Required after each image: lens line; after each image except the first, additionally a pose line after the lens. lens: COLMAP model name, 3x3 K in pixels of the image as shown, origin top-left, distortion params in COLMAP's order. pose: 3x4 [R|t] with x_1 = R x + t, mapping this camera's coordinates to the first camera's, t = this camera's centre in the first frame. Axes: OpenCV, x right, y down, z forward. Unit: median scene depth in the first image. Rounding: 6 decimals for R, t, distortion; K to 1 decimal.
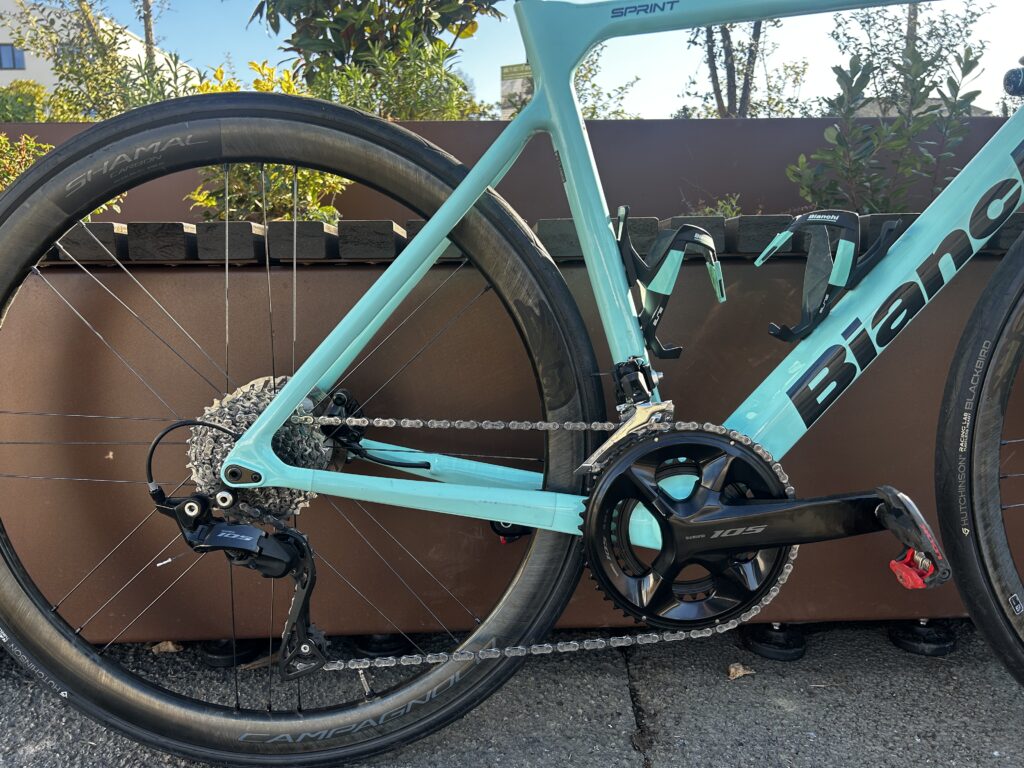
lens RADIAL K [[744.3, 0, 498.2], [0, 744.3, 383.1], [0, 0, 1]] dist [0.052094, -0.068224]
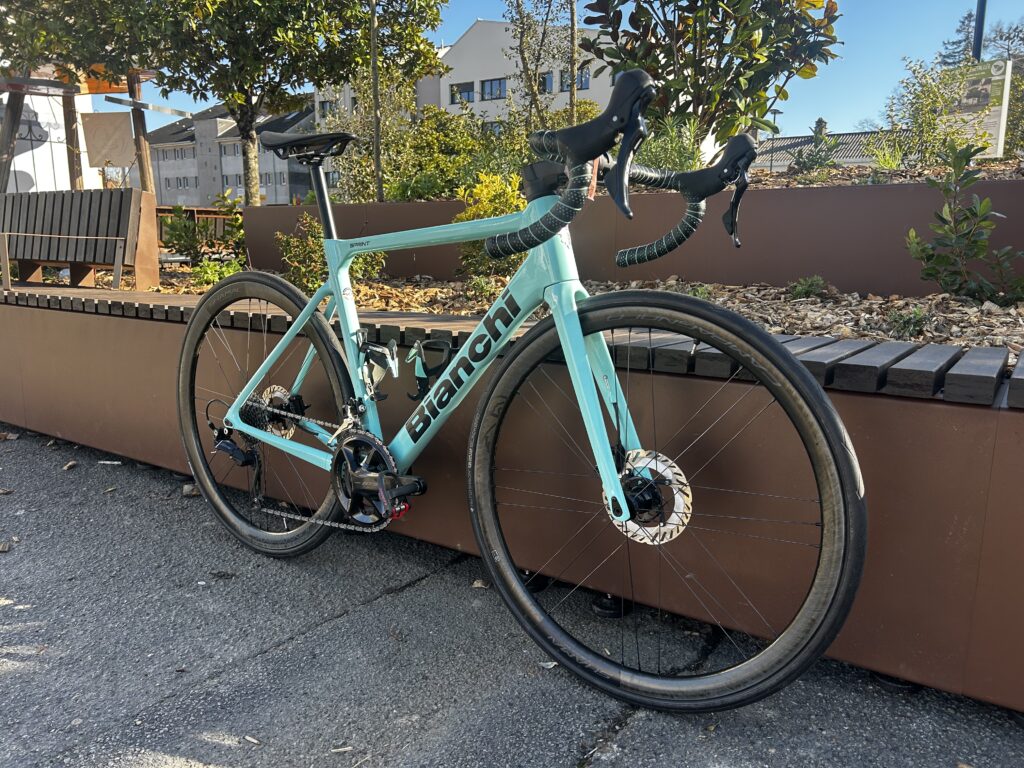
lens RADIAL K [[766.3, 0, 512.0], [0, 766.3, 384.0], [0, 0, 1]] dist [0.077309, -0.088718]
pose [[0.804782, 0.122345, -0.580825, 1.832697], [-0.113509, 0.992190, 0.051718, -0.240589], [0.582616, 0.024307, 0.812384, -0.557795]]
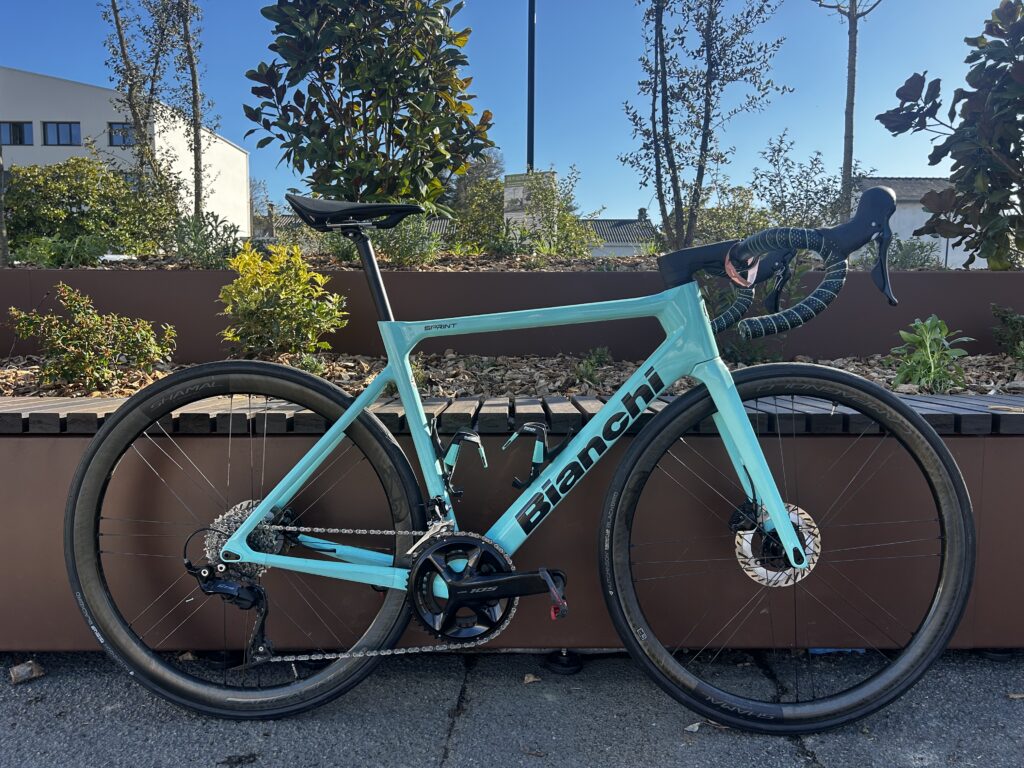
lens RADIAL K [[763.1, 0, 512.0], [0, 763.1, 384.0], [0, 0, 1]] dist [0.053320, -0.047893]
pose [[0.999430, 0.014805, -0.030334, 0.429112], [-0.017094, 0.996913, -0.076635, -0.175881], [0.029106, 0.077109, 0.996598, -0.979657]]
